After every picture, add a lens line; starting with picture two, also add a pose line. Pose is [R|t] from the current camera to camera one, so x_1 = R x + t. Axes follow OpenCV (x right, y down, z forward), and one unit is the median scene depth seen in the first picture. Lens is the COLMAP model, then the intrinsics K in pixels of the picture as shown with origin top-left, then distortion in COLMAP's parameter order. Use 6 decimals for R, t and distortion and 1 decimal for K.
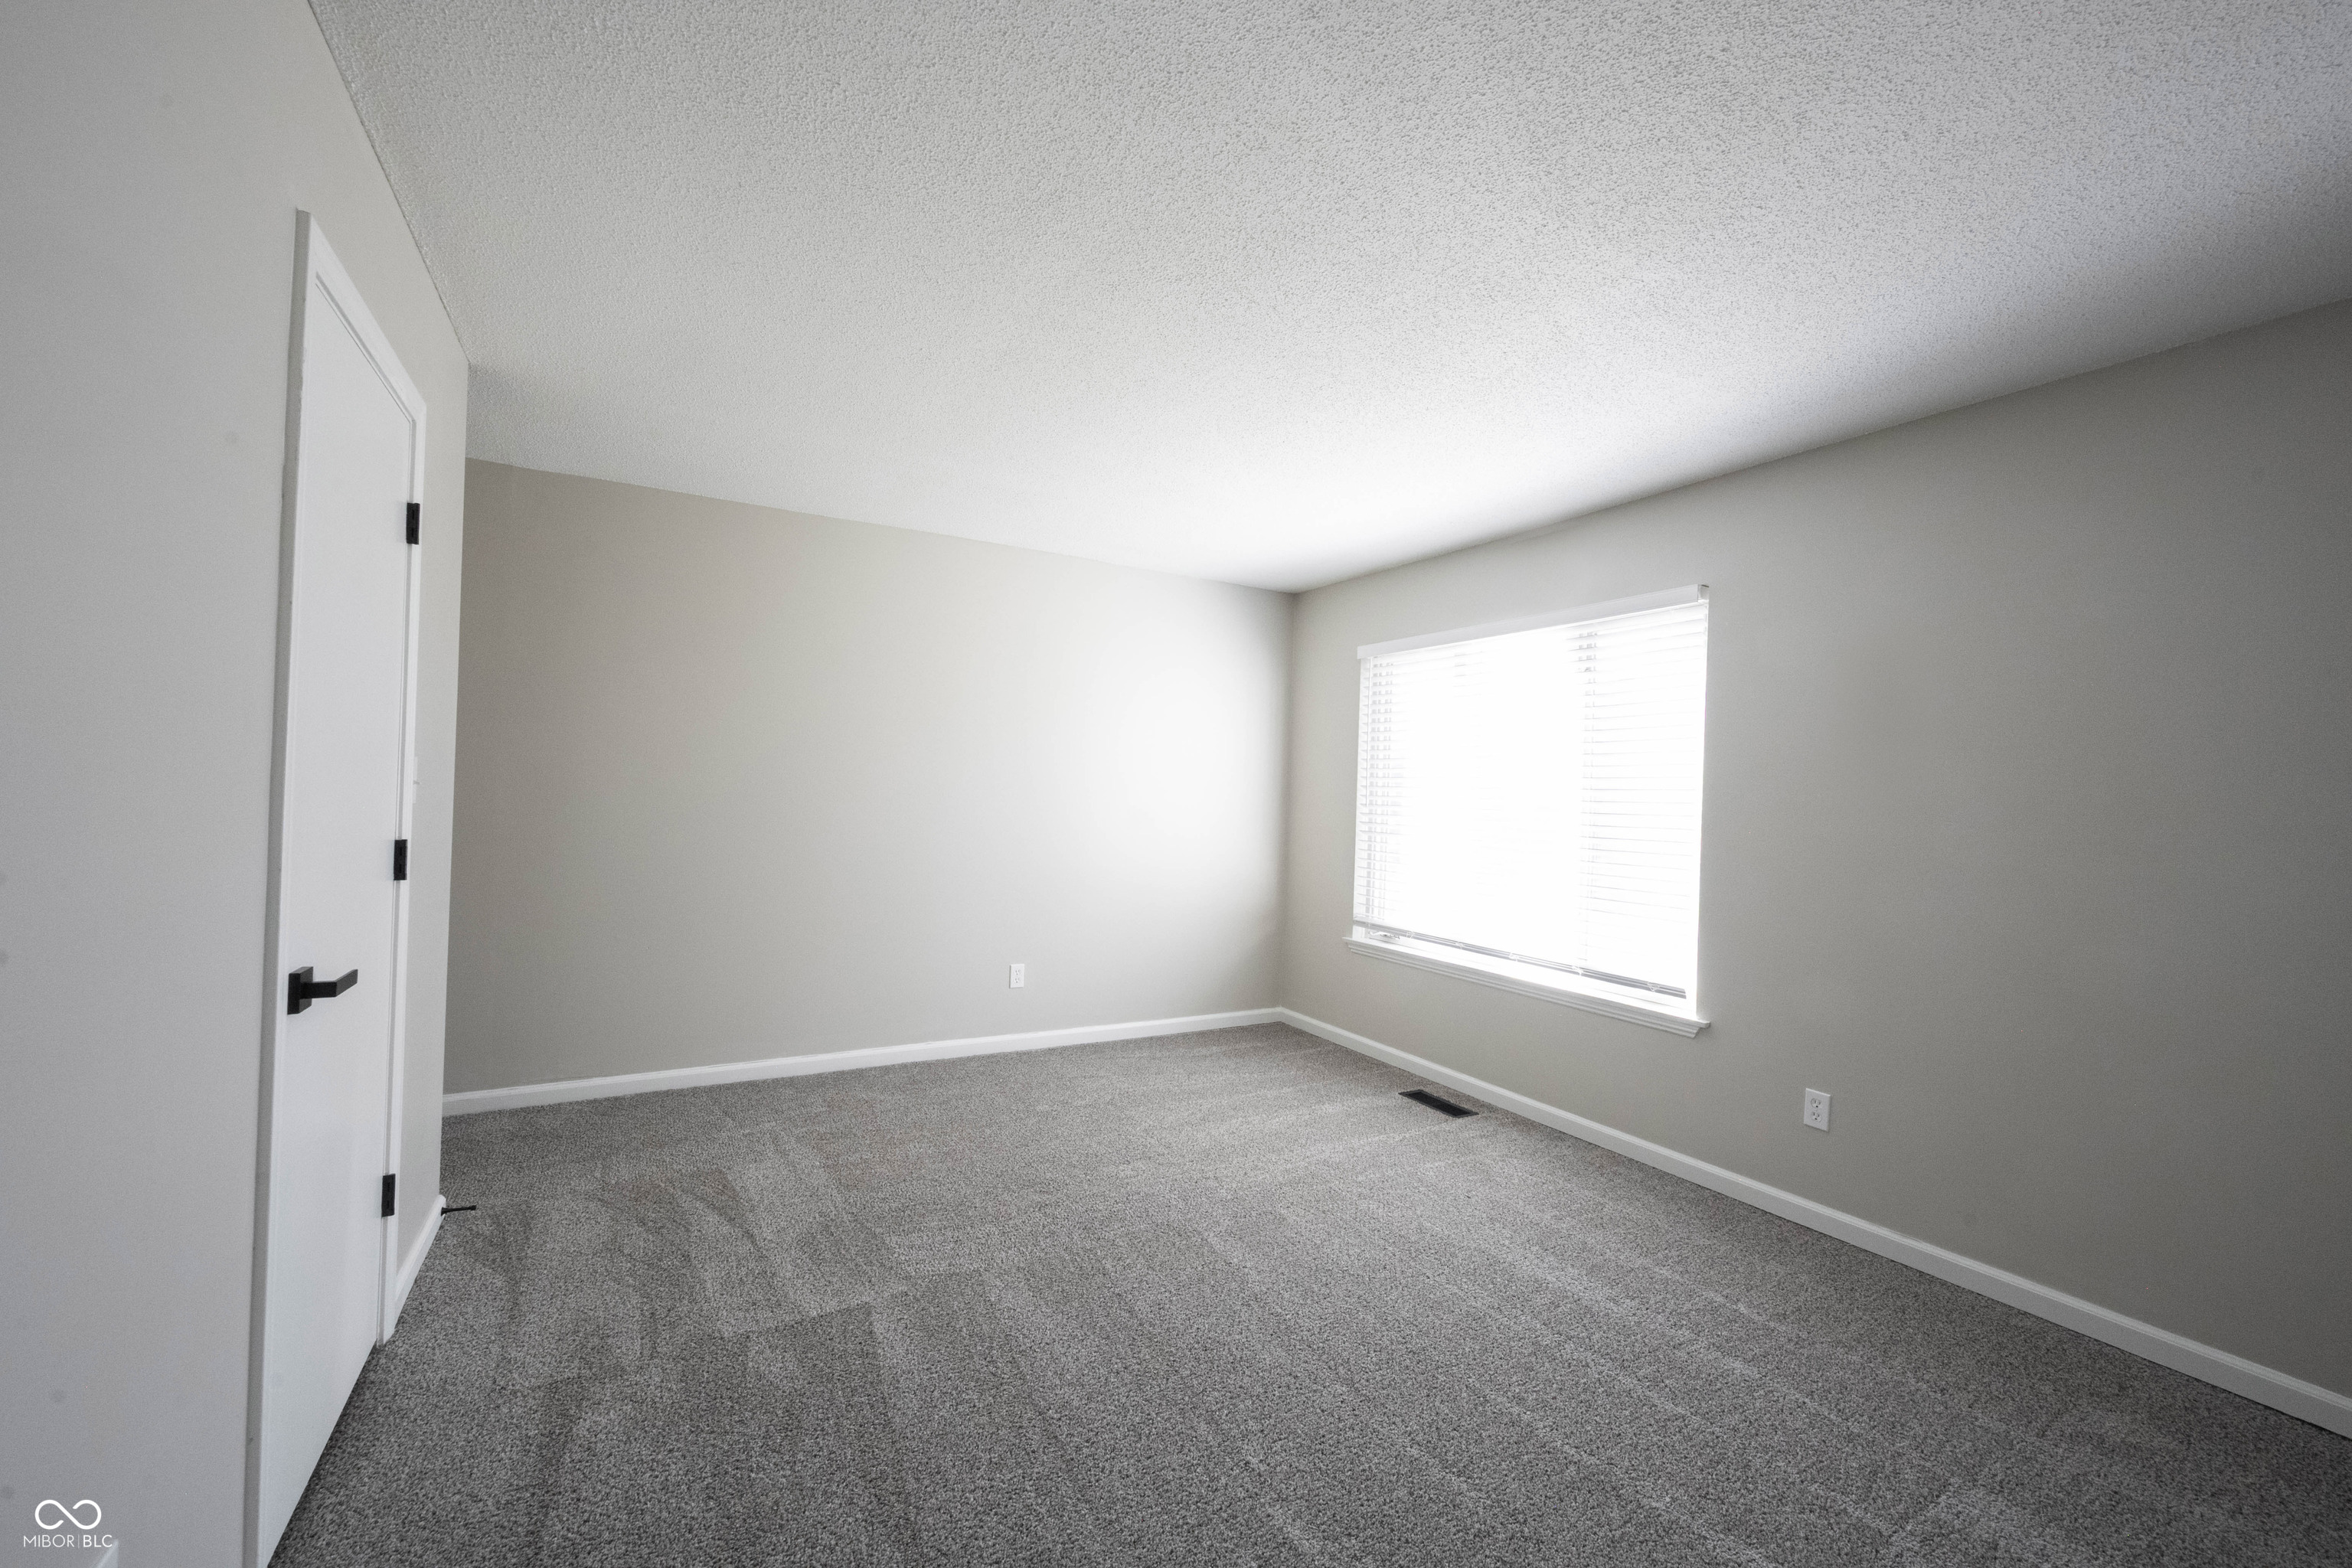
lens RADIAL K [[924.7, 0, 1167.9], [0, 924.7, 777.5], [0, 0, 1]] dist [0.000995, -0.000011]
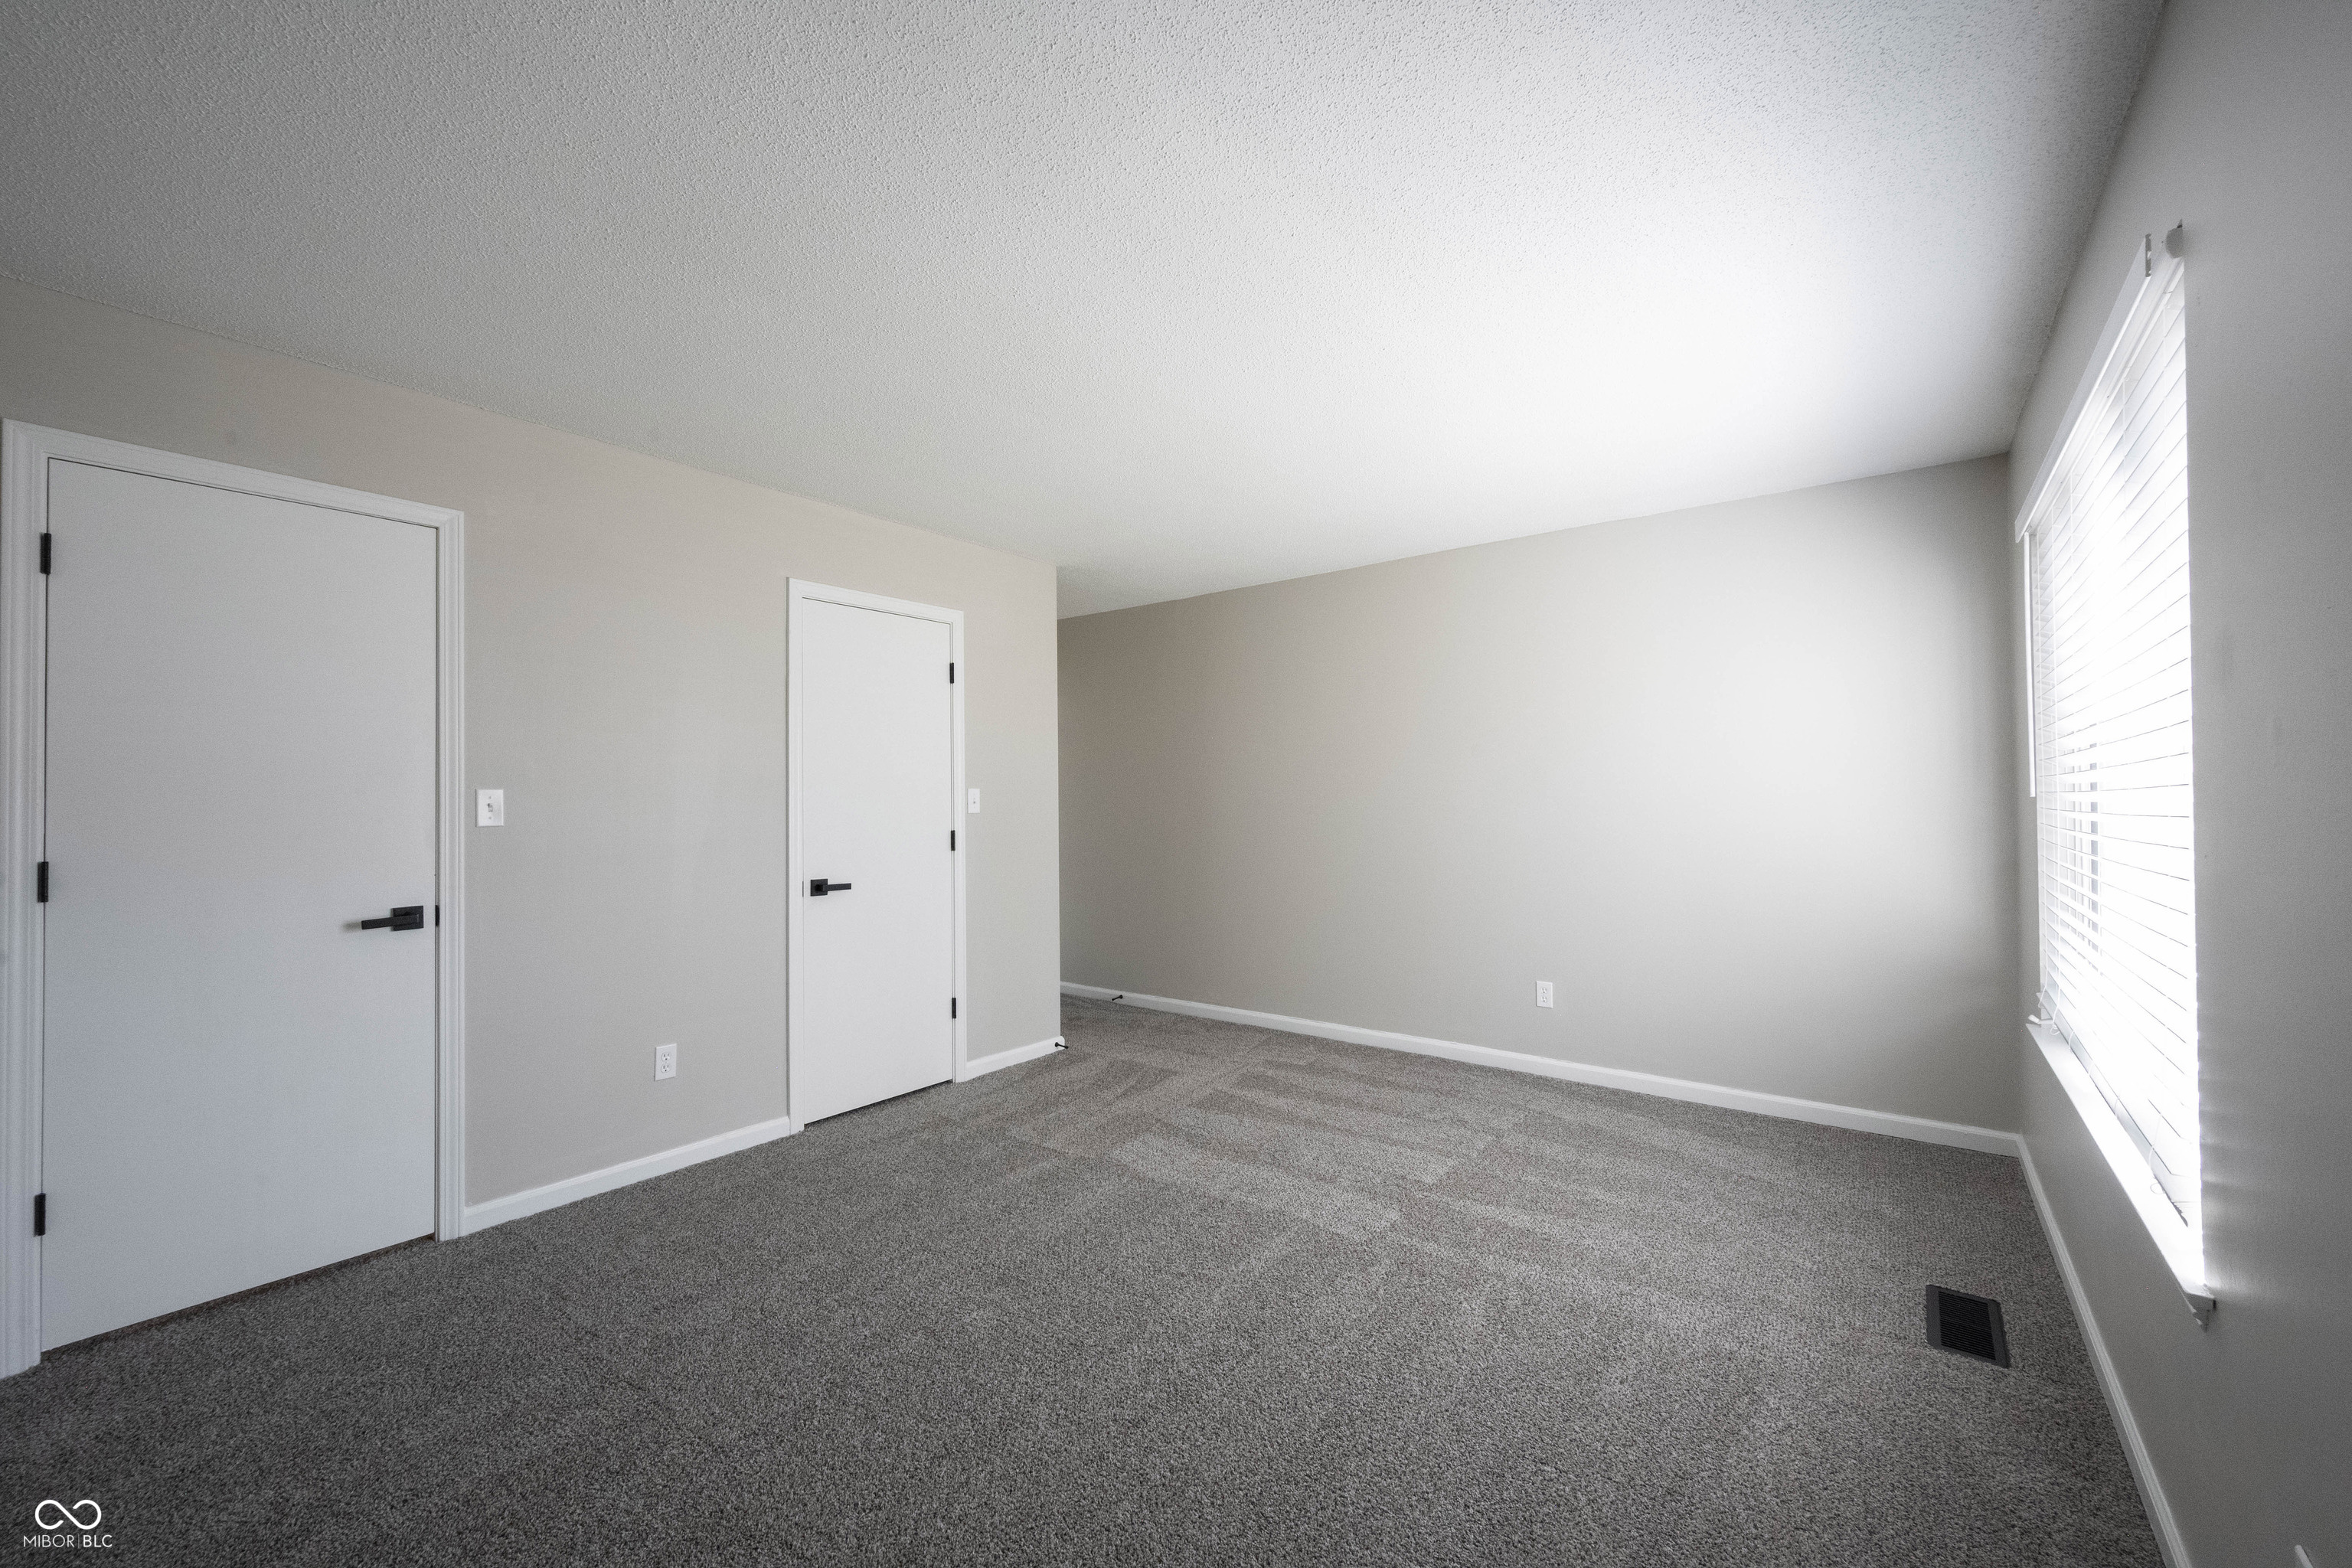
lens RADIAL K [[924.7, 0, 1167.9], [0, 924.7, 777.5], [0, 0, 1]] dist [0.000995, -0.000011]
pose [[0.387176, -0.057694, -0.920199, 0.927354], [0.034779, 0.998244, -0.047954, 0.049888], [0.921350, -0.013437, 0.388503, 0.501963]]
